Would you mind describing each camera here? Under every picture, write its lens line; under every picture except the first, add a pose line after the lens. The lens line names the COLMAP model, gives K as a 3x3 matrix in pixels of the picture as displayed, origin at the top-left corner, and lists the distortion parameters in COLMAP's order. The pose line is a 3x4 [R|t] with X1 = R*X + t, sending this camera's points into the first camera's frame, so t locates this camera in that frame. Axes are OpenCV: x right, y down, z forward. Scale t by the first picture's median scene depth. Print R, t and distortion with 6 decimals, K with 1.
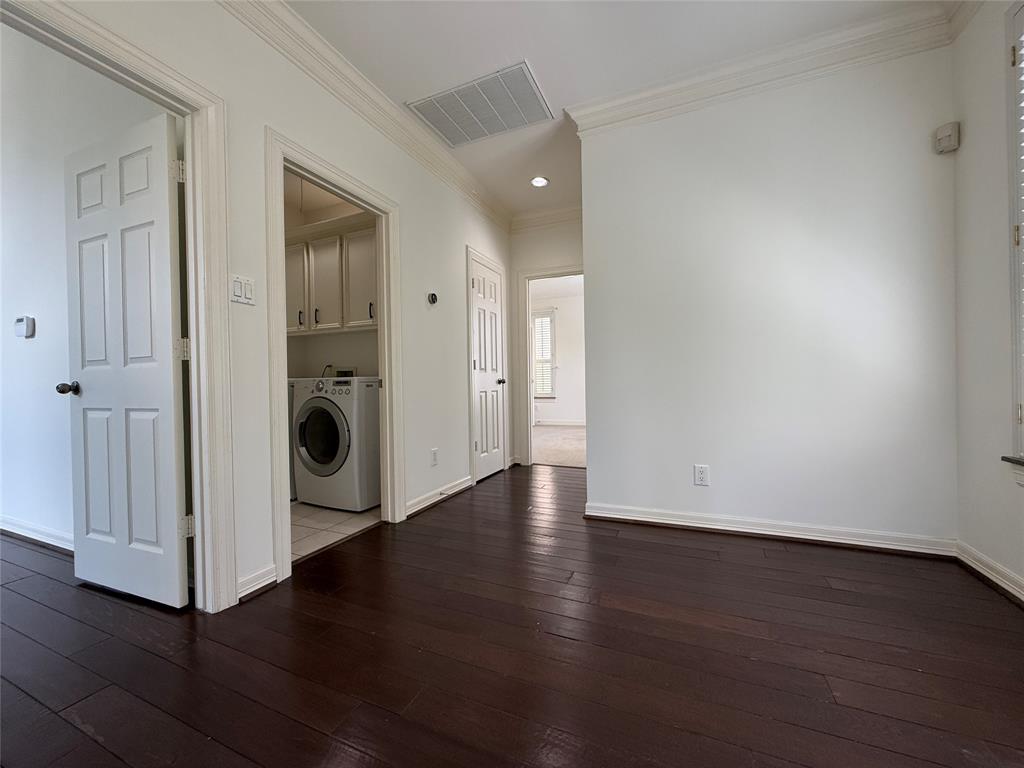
lens RADIAL K [[408.8, 0, 510.6], [0, 408.8, 385.4], [0, 0, 1]] dist [-0.001428, 0.000096]
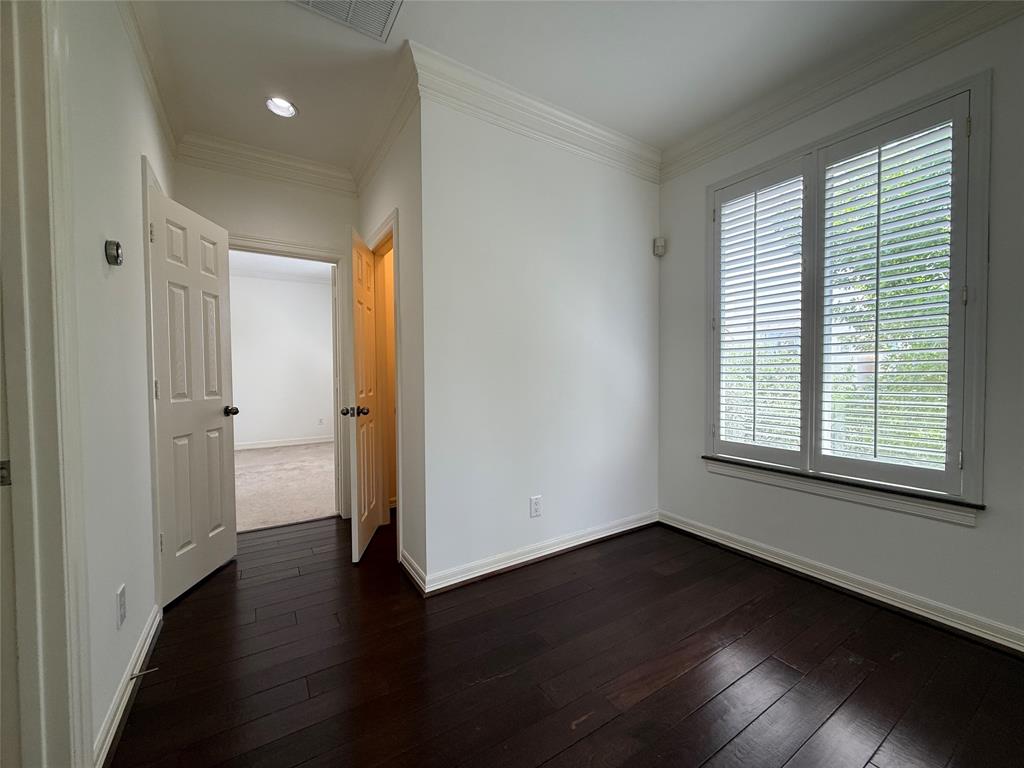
lens RADIAL K [[408.8, 0, 510.6], [0, 408.8, 385.4], [0, 0, 1]] dist [-0.001428, 0.000096]
pose [[0.555881, -0.011215, 0.831186, -0.461087], [0.003567, 0.999932, 0.011106, -0.103078], [-0.831254, -0.003208, 0.555884, 0.567345]]
